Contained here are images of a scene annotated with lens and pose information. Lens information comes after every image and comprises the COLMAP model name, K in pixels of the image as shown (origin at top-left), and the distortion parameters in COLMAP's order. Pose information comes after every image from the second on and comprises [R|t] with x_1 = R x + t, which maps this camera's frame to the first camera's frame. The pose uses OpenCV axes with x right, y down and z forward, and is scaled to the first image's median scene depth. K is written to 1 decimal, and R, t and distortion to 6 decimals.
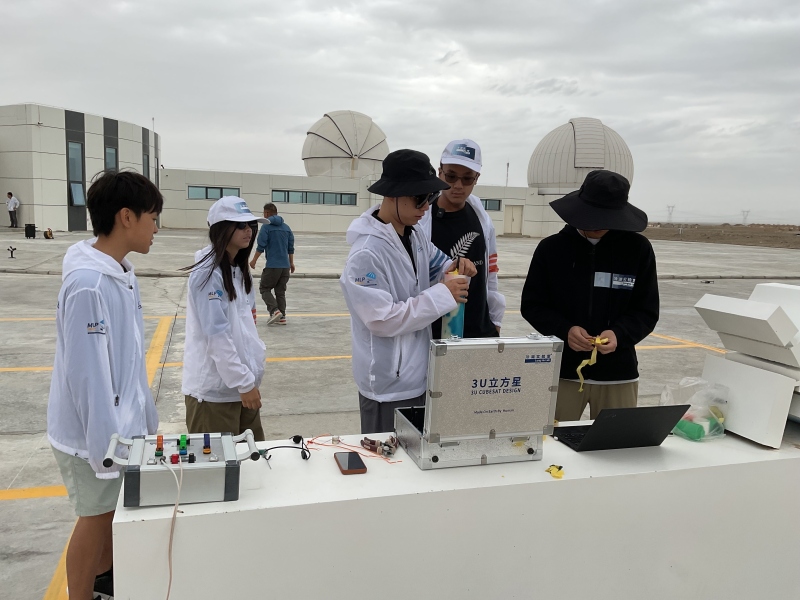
lens RADIAL K [[672.3, 0, 399.6], [0, 672.3, 273.8], [0, 0, 1]] dist [0.074950, -0.002878]
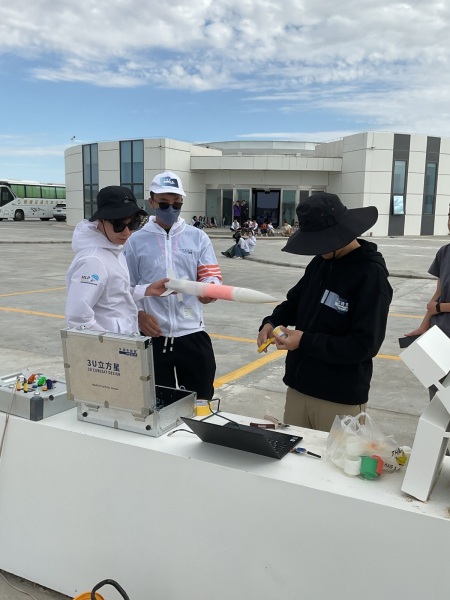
lens RADIAL K [[624.5, 0, 225.0], [0, 624.5, 300.0], [0, 0, 1]] dist [0.022944, -0.002707]
pose [[0.711705, 0.086146, -0.697176, 0.186941], [-0.058637, 0.996274, 0.063245, -0.008848], [0.700026, -0.004131, 0.714105, 0.049693]]
